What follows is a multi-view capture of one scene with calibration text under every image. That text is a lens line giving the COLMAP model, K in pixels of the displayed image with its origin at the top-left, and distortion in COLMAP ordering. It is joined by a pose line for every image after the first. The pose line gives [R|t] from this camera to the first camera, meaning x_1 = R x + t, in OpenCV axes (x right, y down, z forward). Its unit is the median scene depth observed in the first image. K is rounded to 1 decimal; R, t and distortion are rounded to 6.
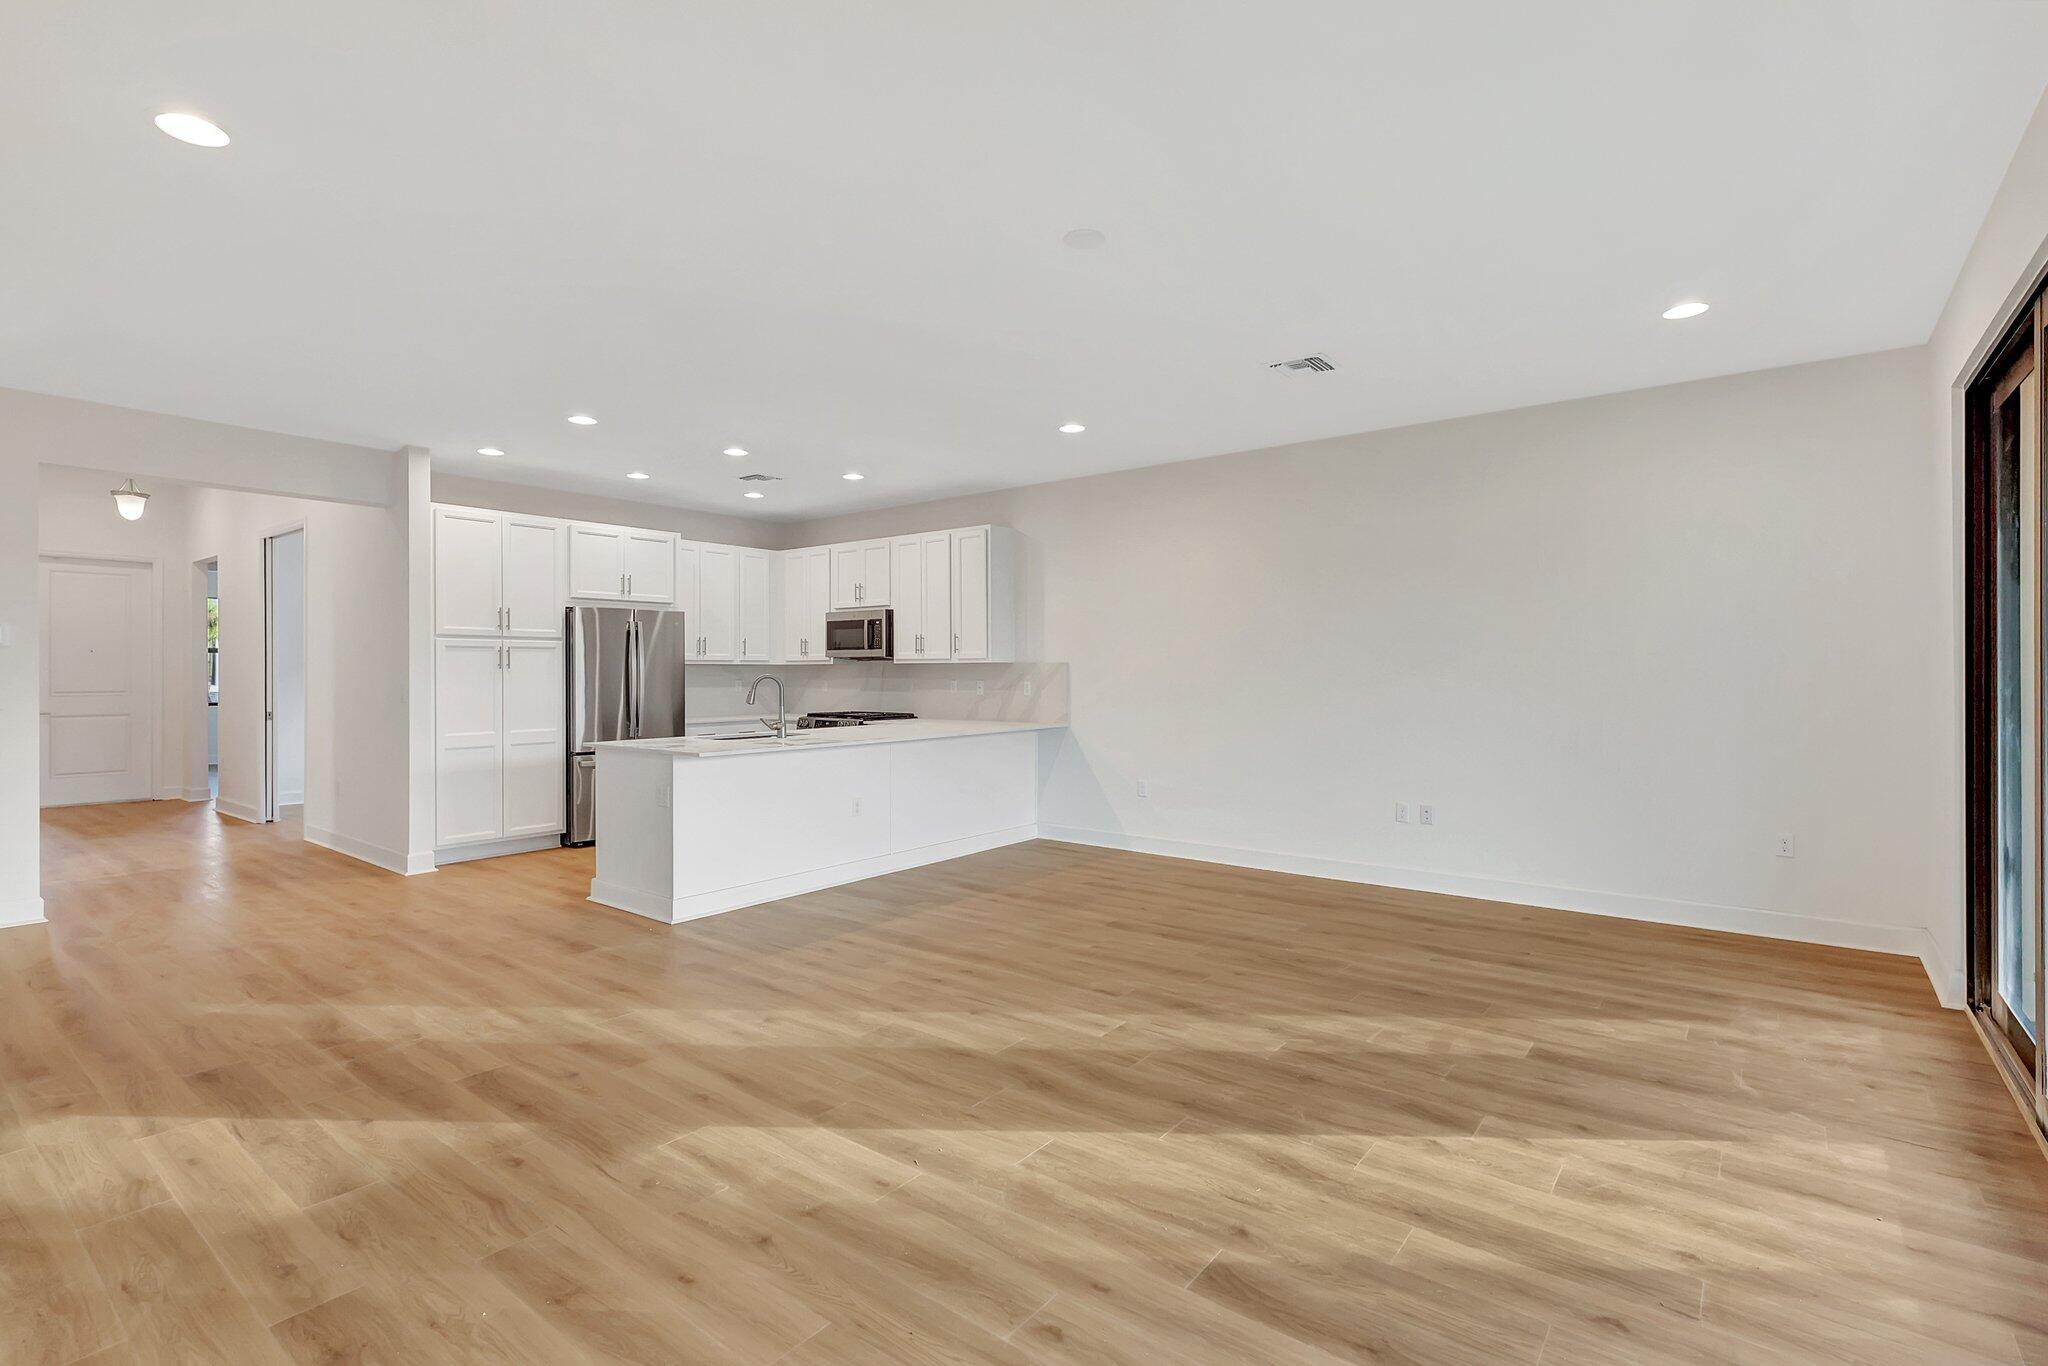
lens RADIAL K [[964.1, 0, 1007.7], [0, 964.1, 674.5], [0, 0, 1]] dist [0.004262, 0.000950]
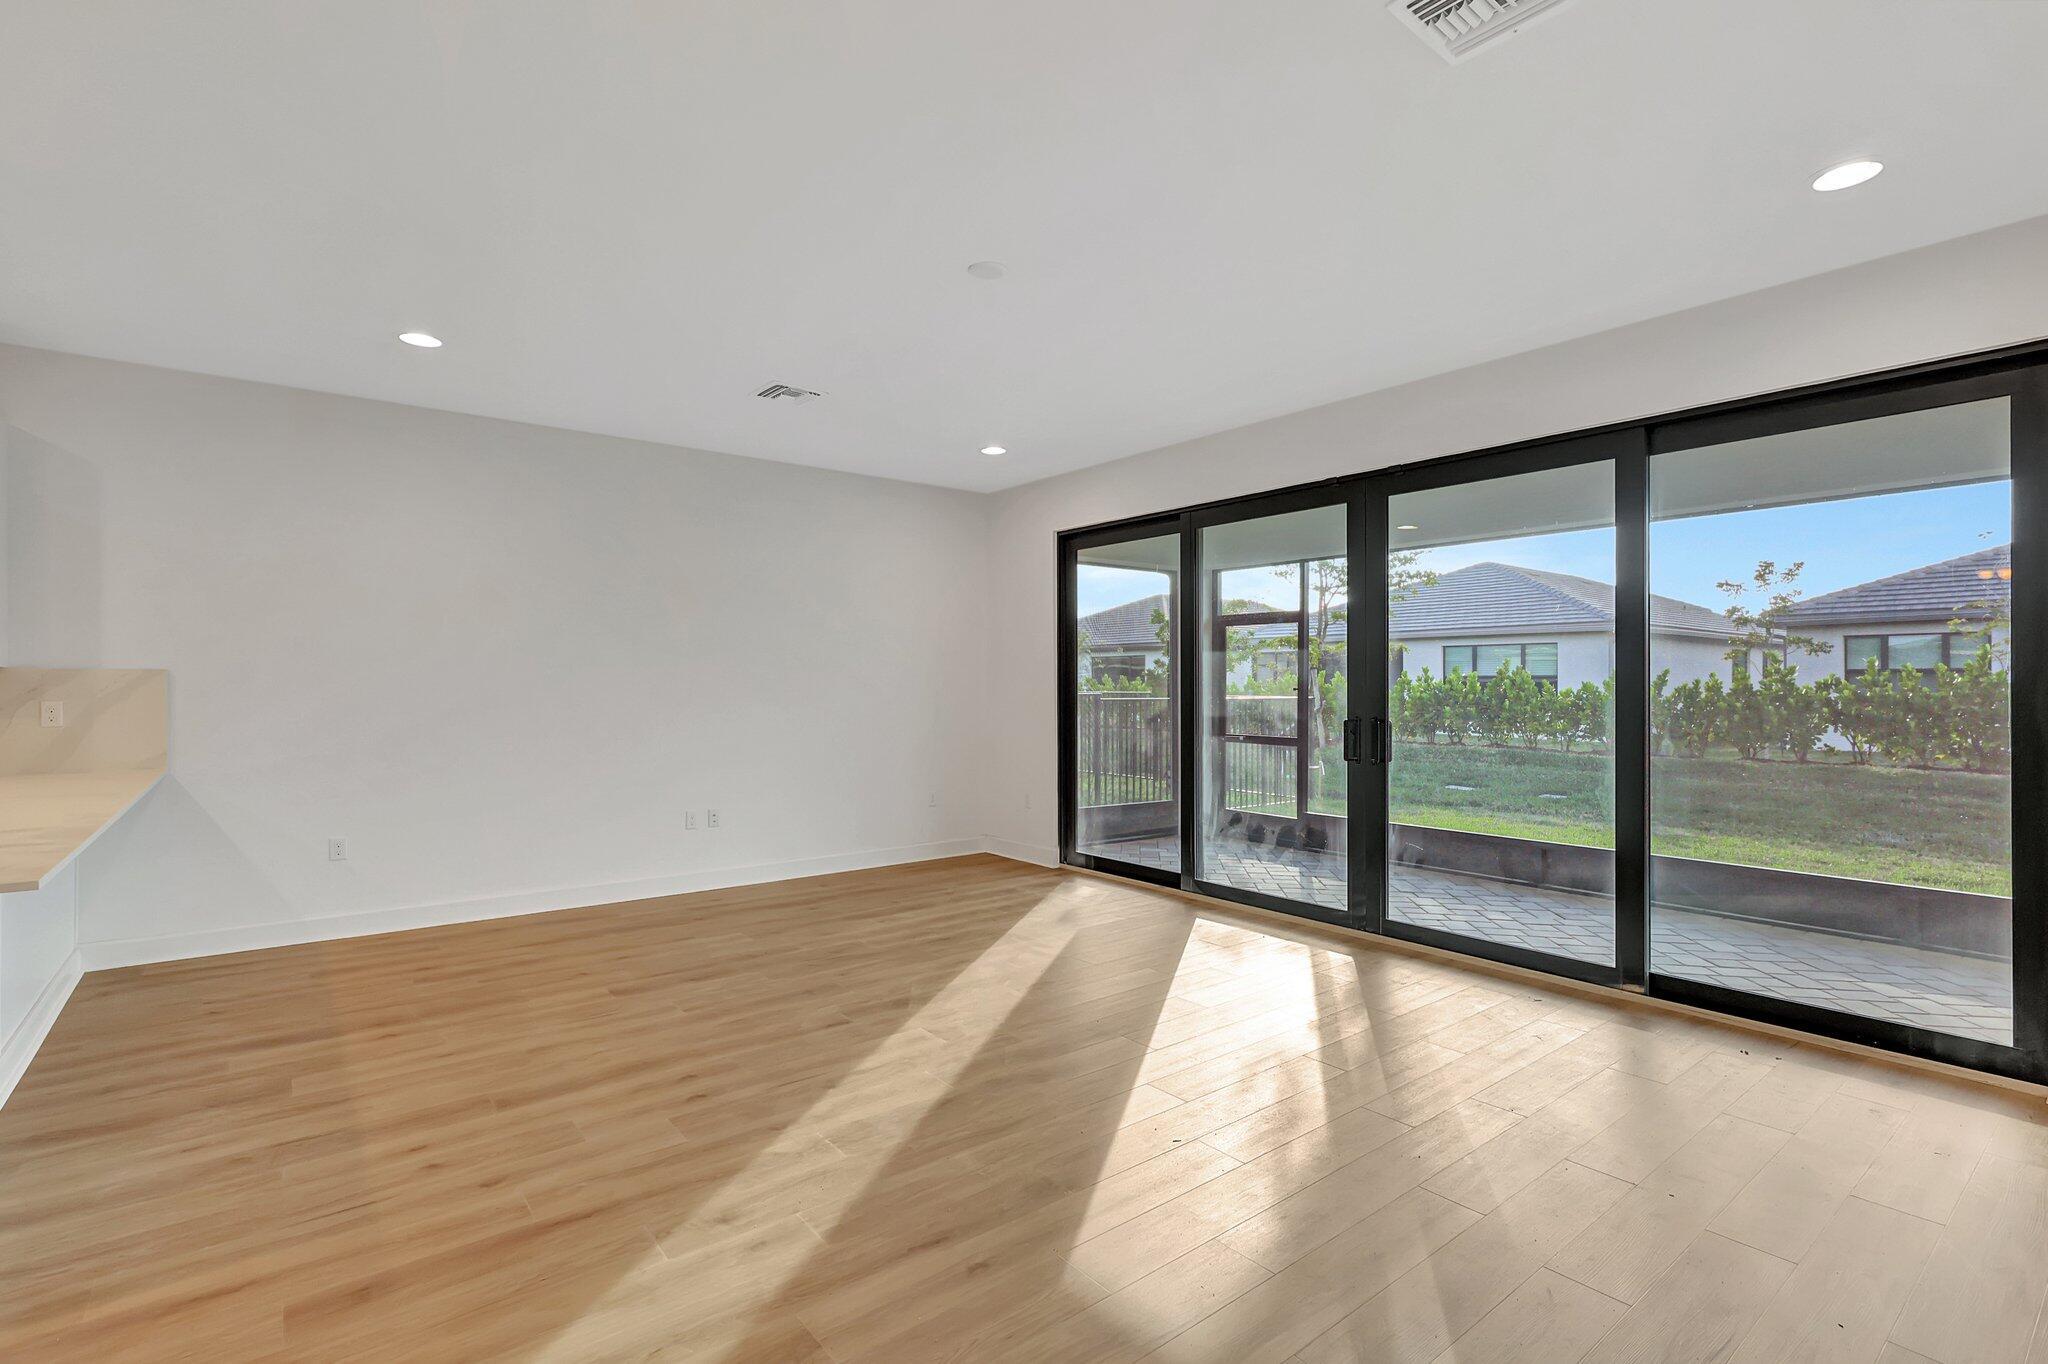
lens RADIAL K [[964.1, 0, 1023.6], [0, 964.1, 665.9], [0, 0, 1]] dist [-0.000167, 0.000166]
pose [[0.218516, 0.021905, 0.975587, -0.475870], [0.002588, 0.999732, -0.023026, 0.001592], [-0.975830, 0.007556, 0.218401, 0.374162]]
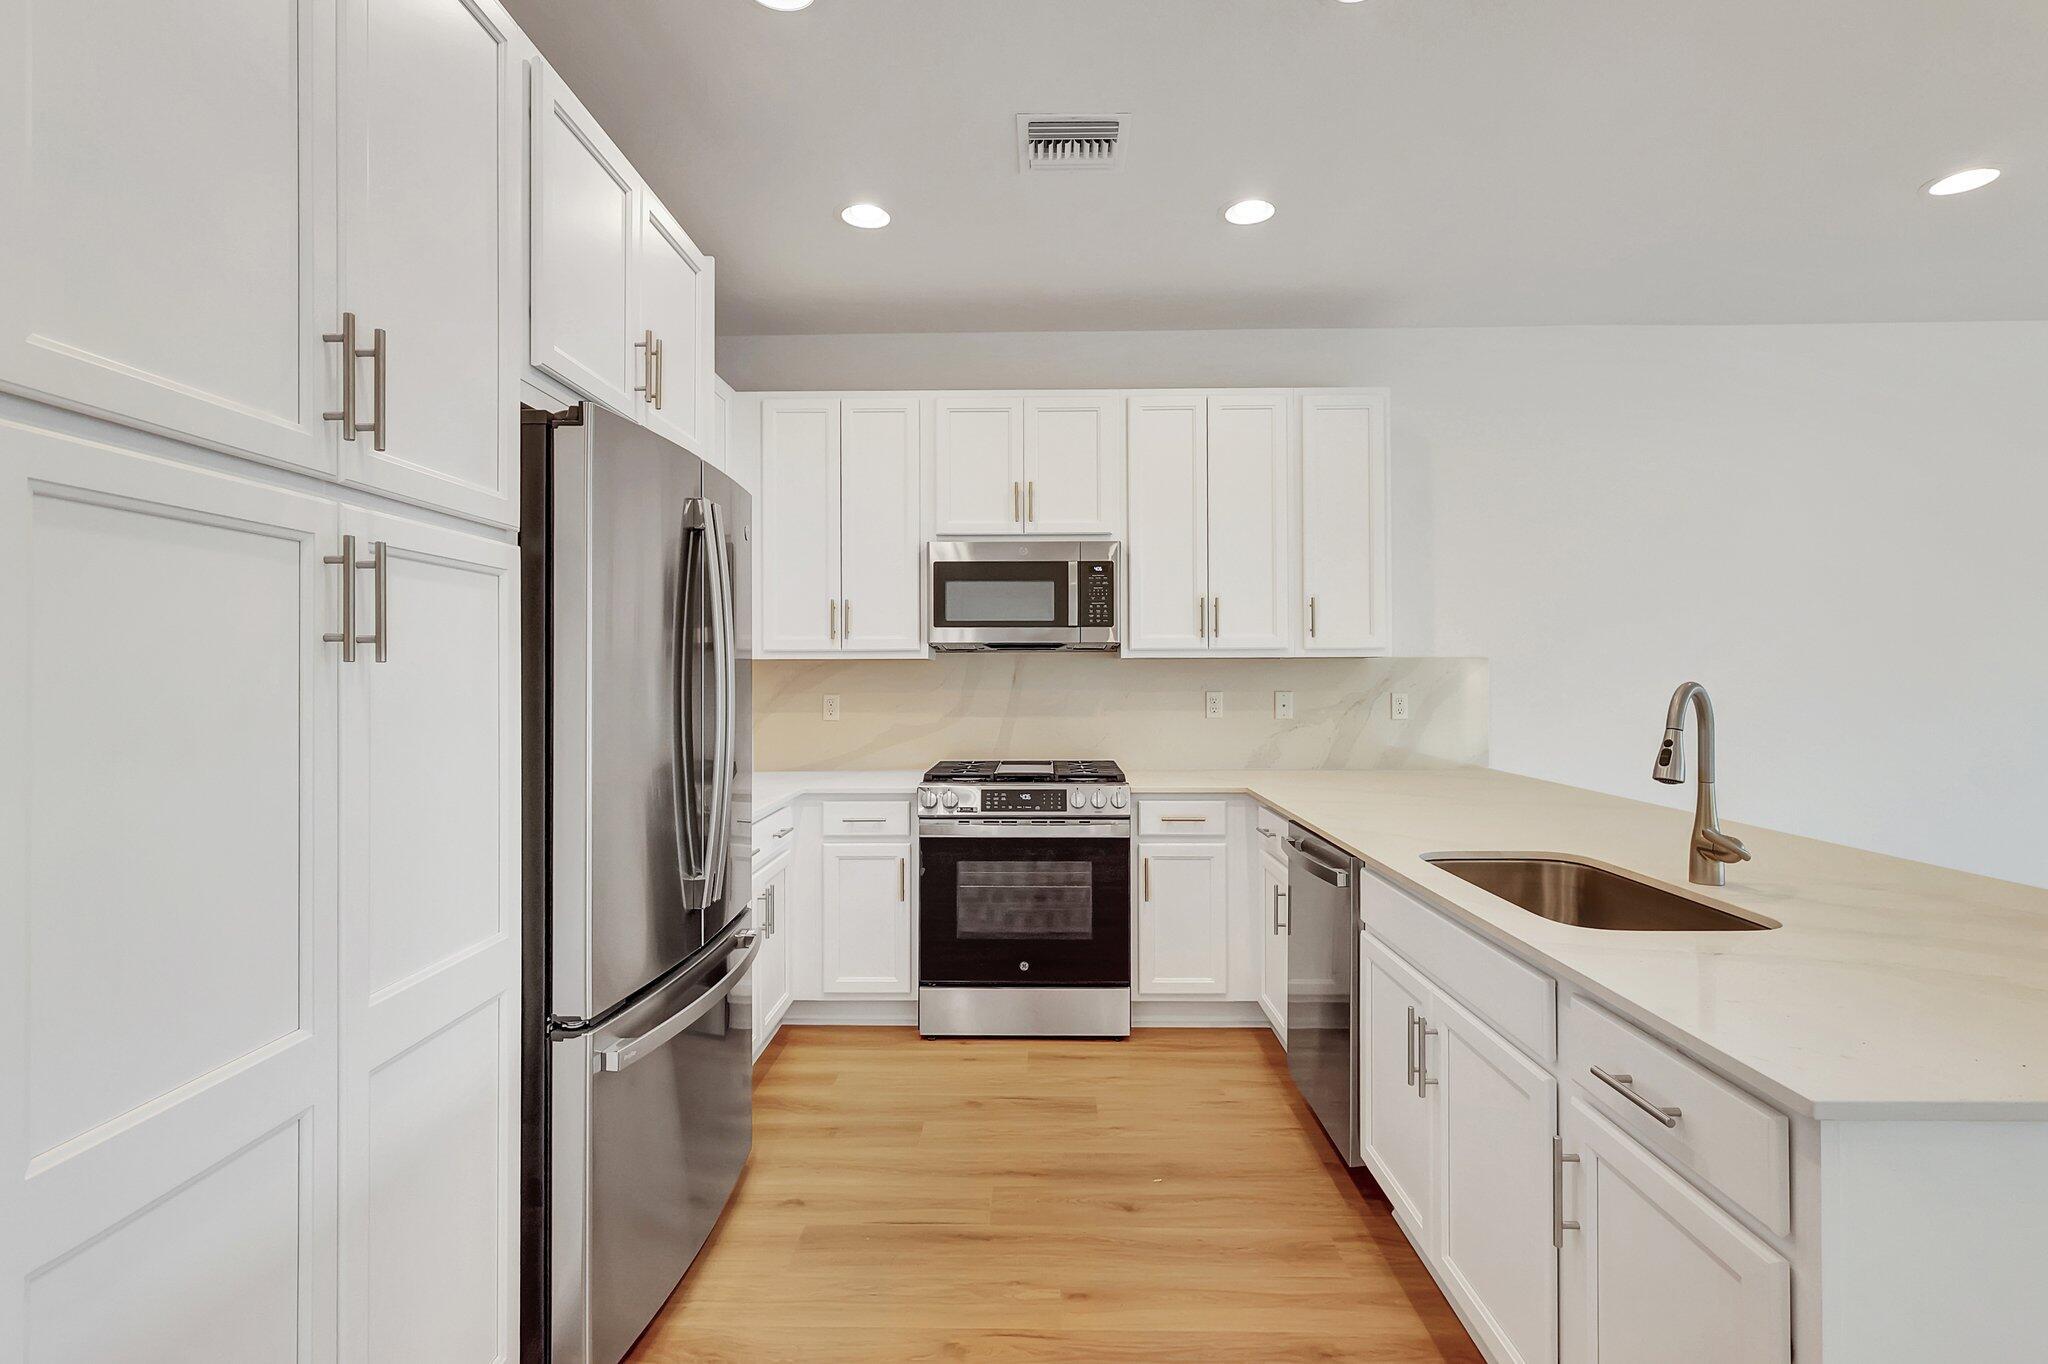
lens RADIAL K [[964.1, 0, 1023.6], [0, 964.1, 665.9], [0, 0, 1]] dist [-0.000167, 0.000166]
pose [[0.790173, 0.004102, 0.612871, -0.557819], [0.004344, 0.999915, -0.012293, -0.002199], [-0.612869, 0.012376, 0.790088, 0.818905]]
